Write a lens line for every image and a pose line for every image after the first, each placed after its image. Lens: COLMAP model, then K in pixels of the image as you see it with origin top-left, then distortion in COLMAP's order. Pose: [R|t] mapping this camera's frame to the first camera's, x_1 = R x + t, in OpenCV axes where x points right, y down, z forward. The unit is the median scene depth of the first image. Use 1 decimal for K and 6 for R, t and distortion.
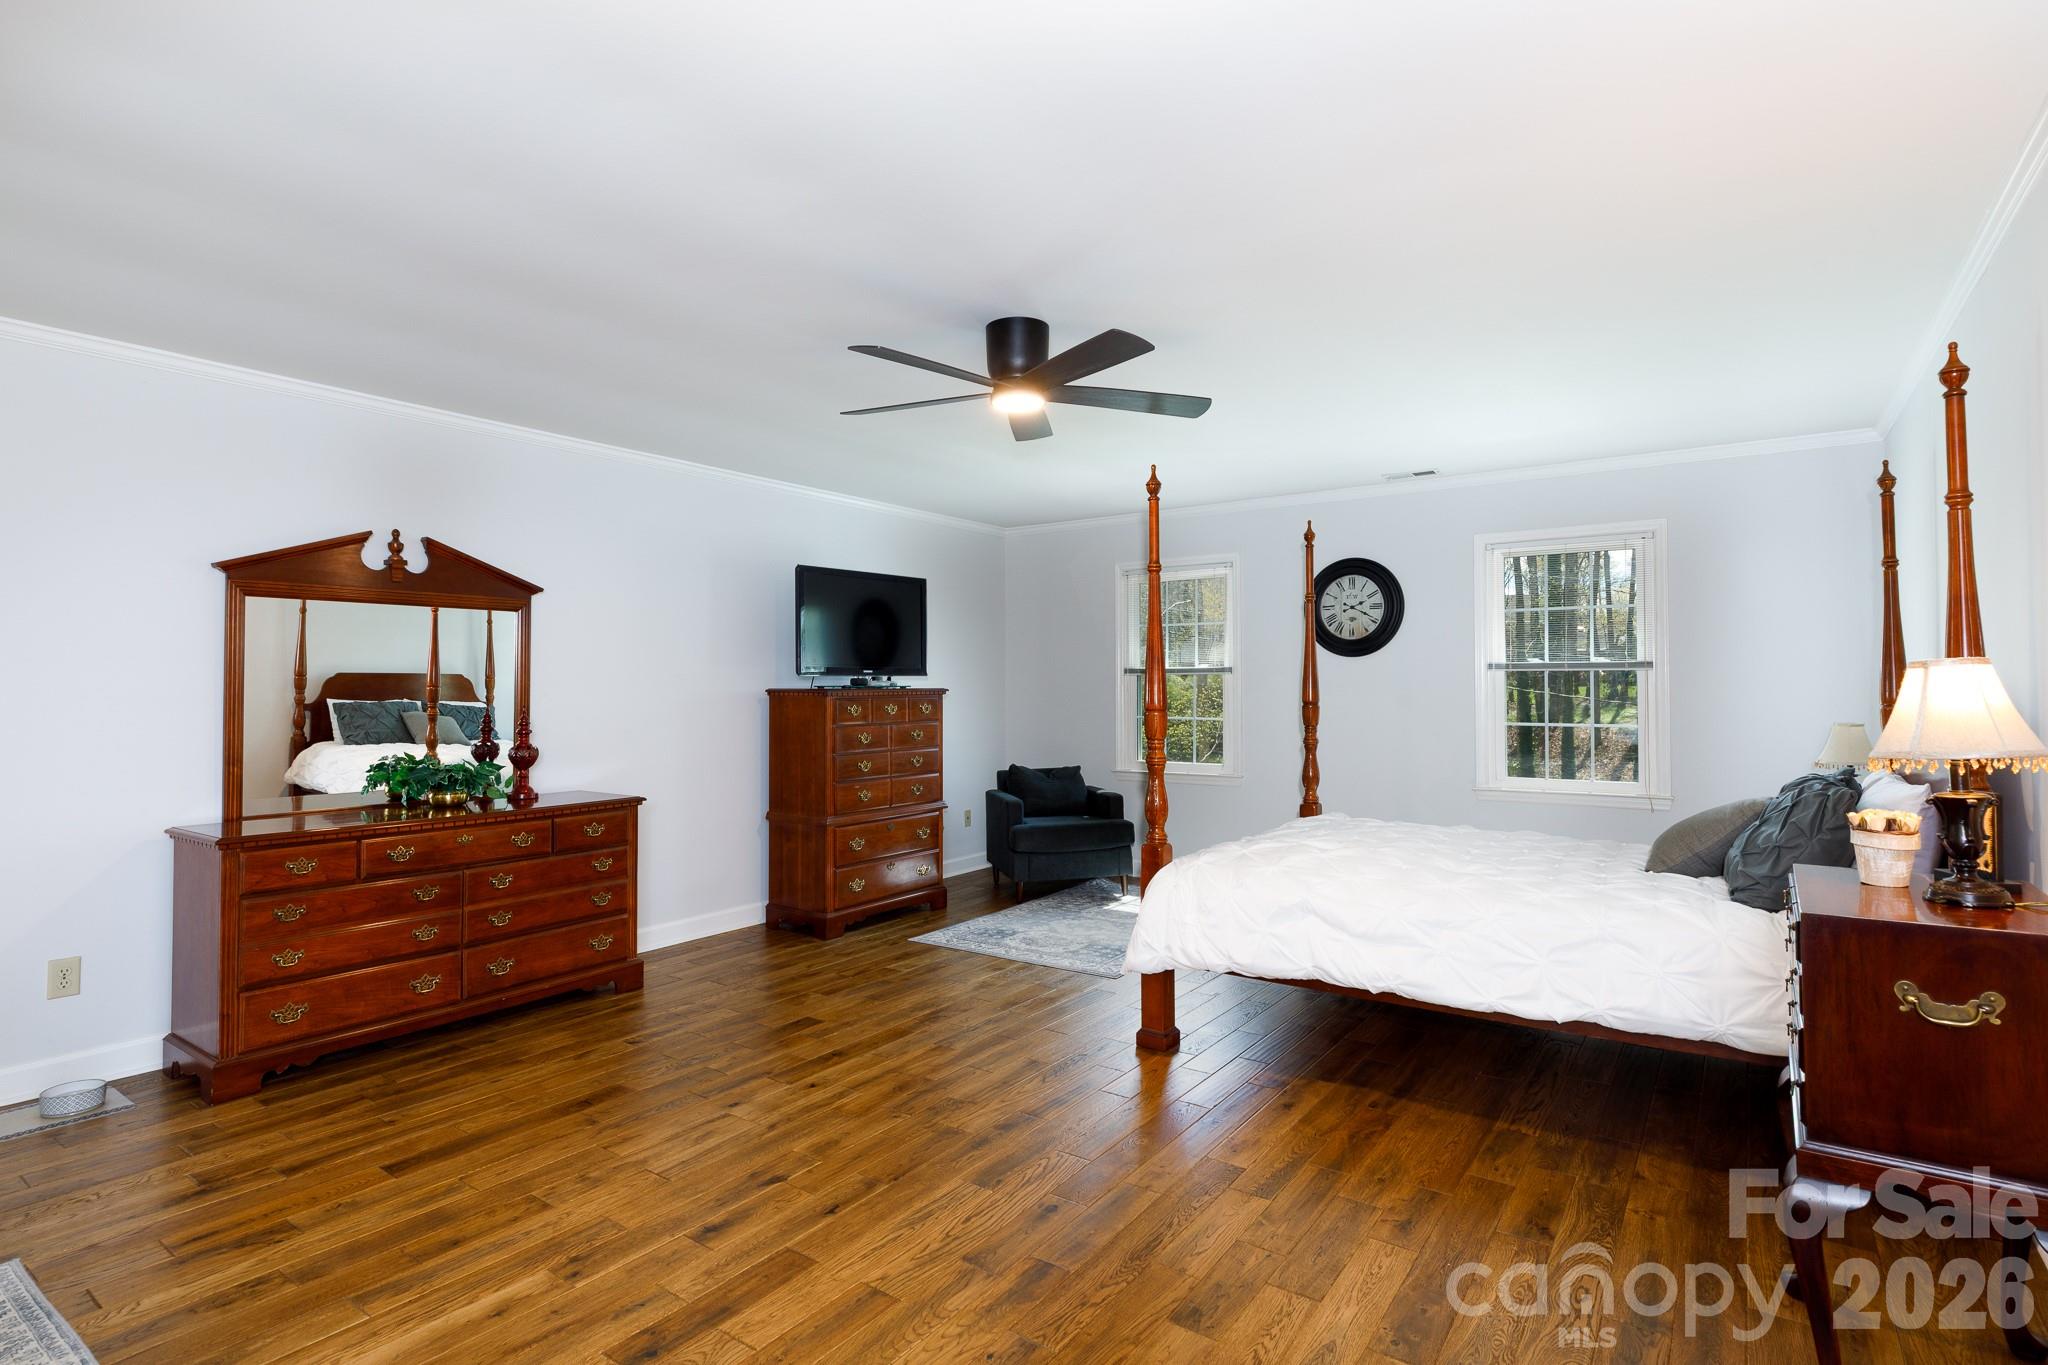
lens RADIAL K [[1030.6, 0, 1027.5], [0, 1030.6, 671.3], [0, 0, 1]] dist [-0.024051, 0.000812]
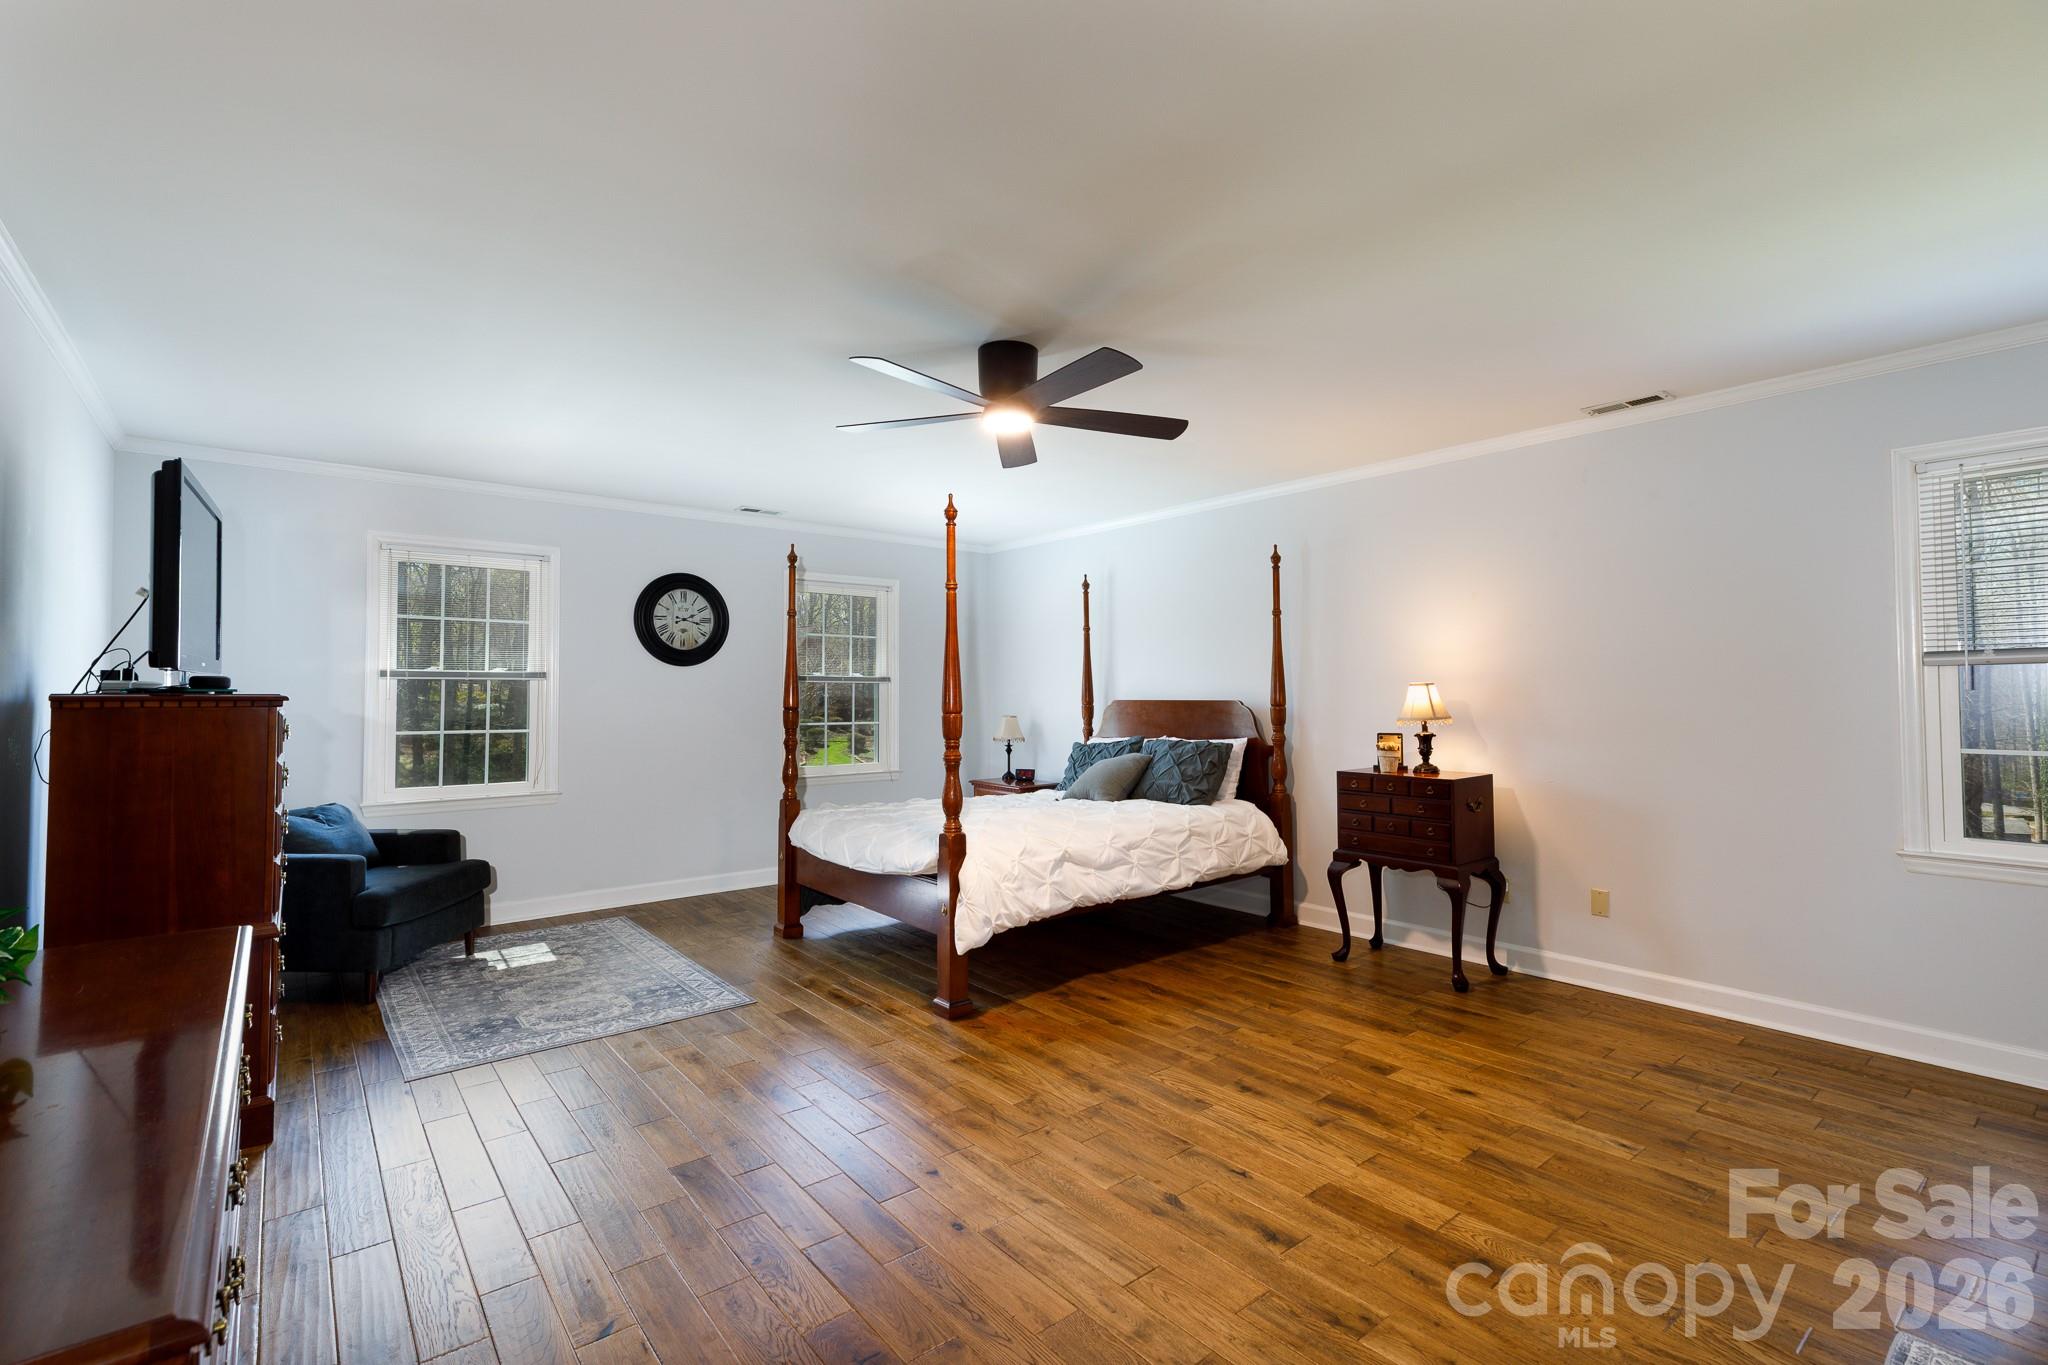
lens RADIAL K [[915.7, 0, 1028.6], [0, 915.7, 685.4], [0, 0, 1]] dist [0.001517, -0.000051]
pose [[0.269162, 0.008687, 0.963056, -0.729376], [-0.012771, 0.999904, -0.005450, 0.009611], [-0.963010, -0.010832, 0.269247, 0.585109]]
